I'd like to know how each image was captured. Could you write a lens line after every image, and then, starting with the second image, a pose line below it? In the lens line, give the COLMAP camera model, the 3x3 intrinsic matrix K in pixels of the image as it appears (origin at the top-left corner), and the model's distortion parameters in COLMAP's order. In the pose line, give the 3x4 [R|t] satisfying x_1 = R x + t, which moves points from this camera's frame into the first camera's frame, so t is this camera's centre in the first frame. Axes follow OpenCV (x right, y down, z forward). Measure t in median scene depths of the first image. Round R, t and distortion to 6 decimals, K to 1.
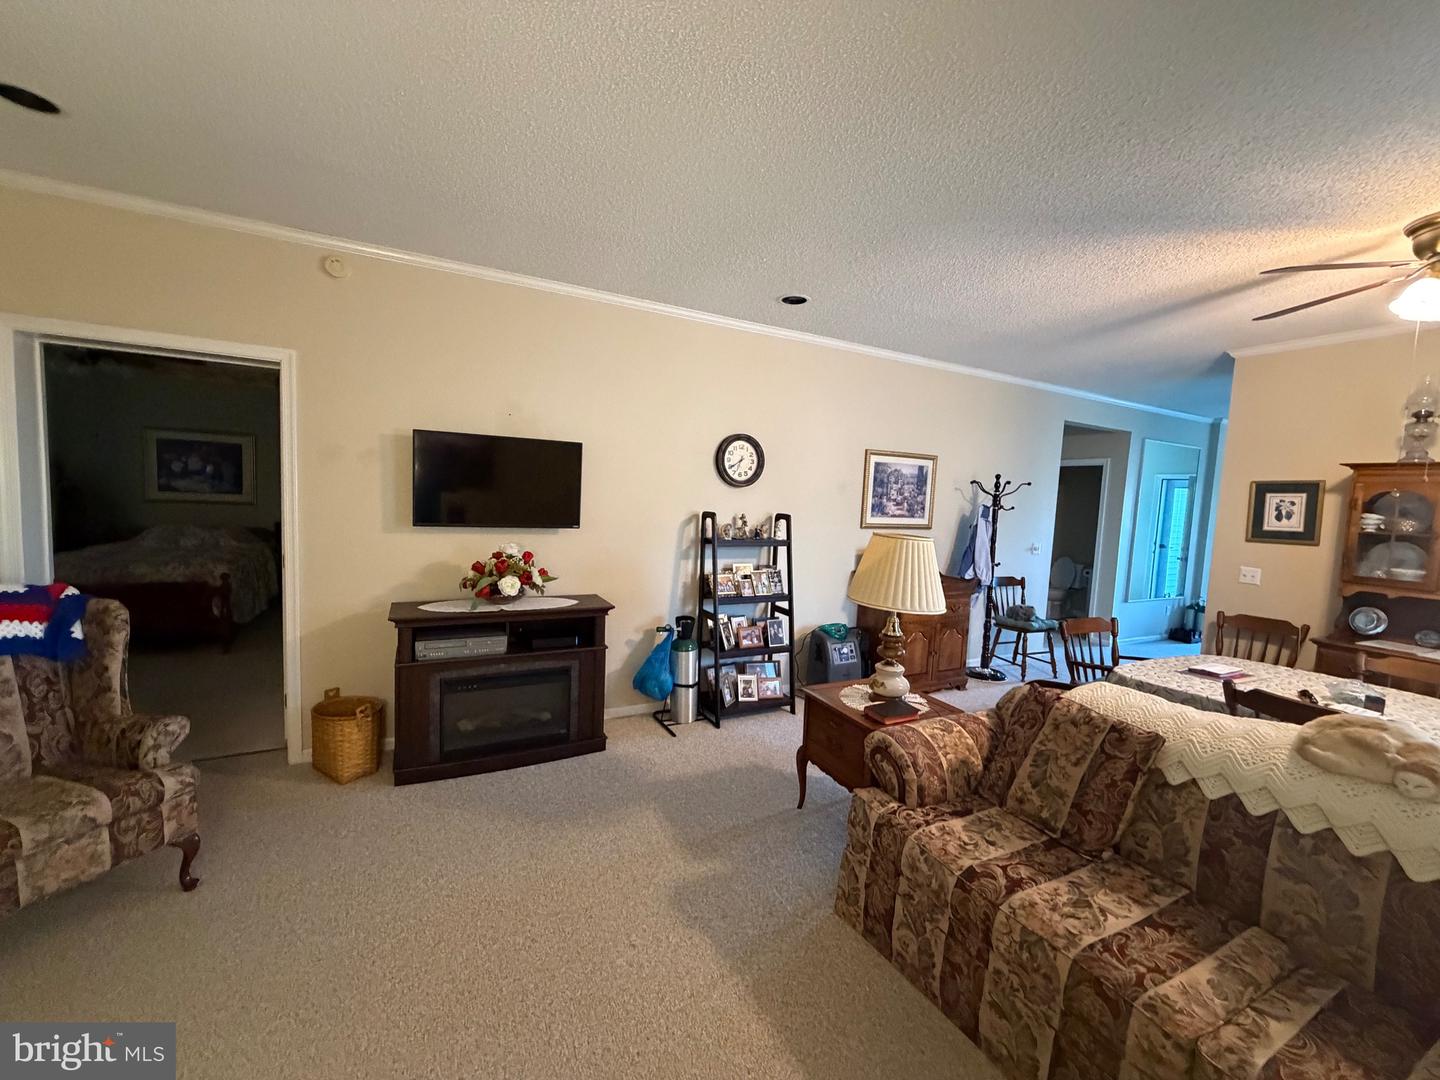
lens RADIAL K [[573.6, 0, 720.1], [0, 573.6, 543.9], [0, 0, 1]] dist [-0.000878, 0.001174]
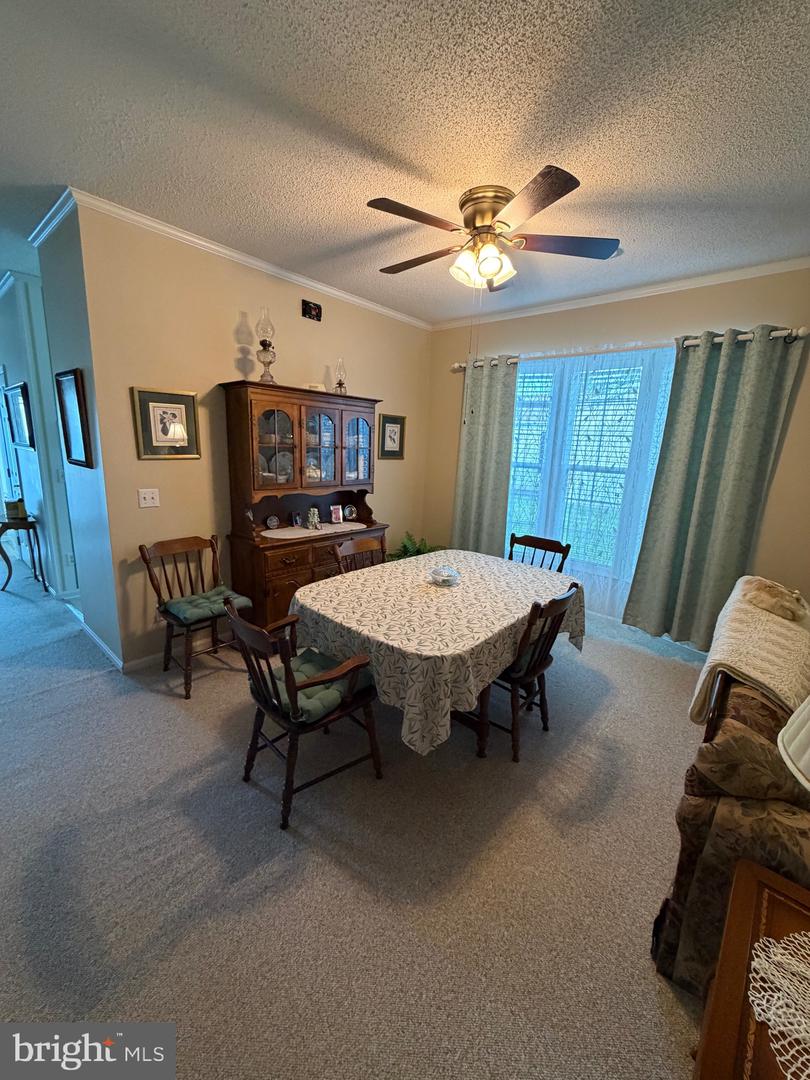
lens RADIAL K [[430.2, 0, 405.4], [0, 430.2, 541.0], [0, 0, 1]] dist [-0.000878, 0.001174]
pose [[-0.379428, -0.252727, 0.890036, 0.261501], [0.027433, 0.958475, 0.283855, -0.098289], [-0.924814, 0.132119, -0.356739, 1.440862]]
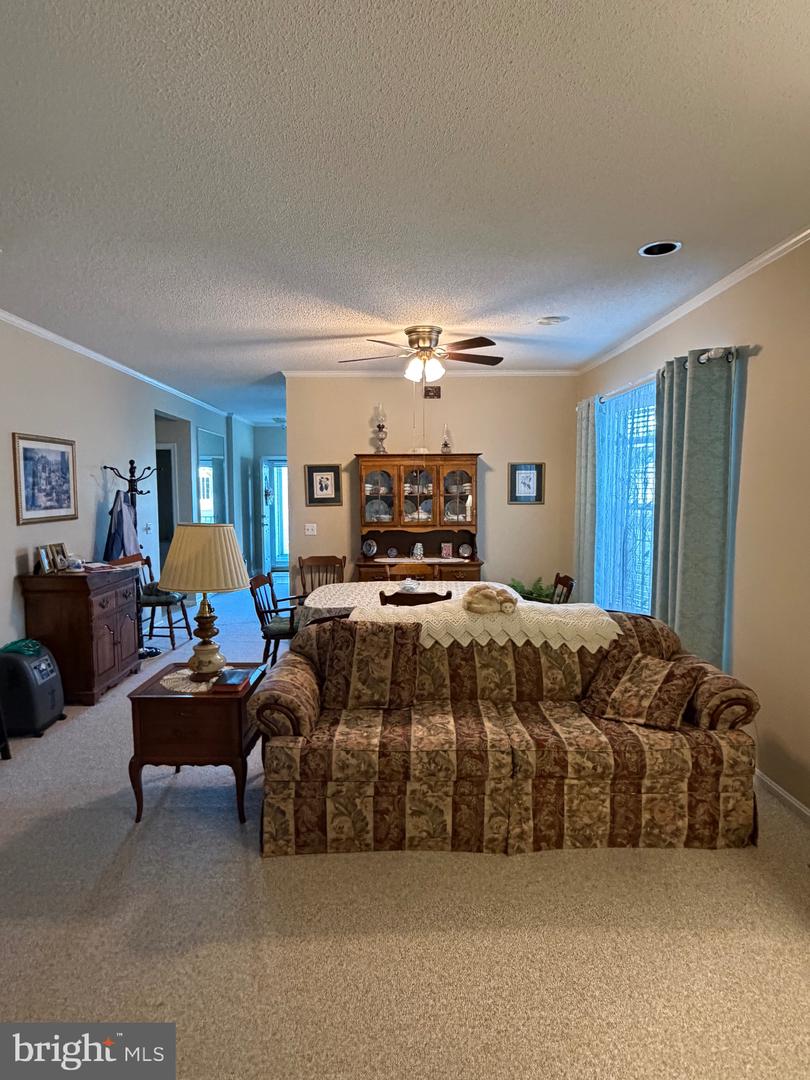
lens RADIAL K [[599.7, 0, 412.4], [0, 599.7, 537.8], [0, 0, 1]] dist [-0.003249, -0.000530]
pose [[0.443188, -0.122310, 0.888045, -0.521042], [0.101983, 0.991096, 0.085607, -0.045649], [-0.890609, 0.052625, 0.451715, 0.136258]]
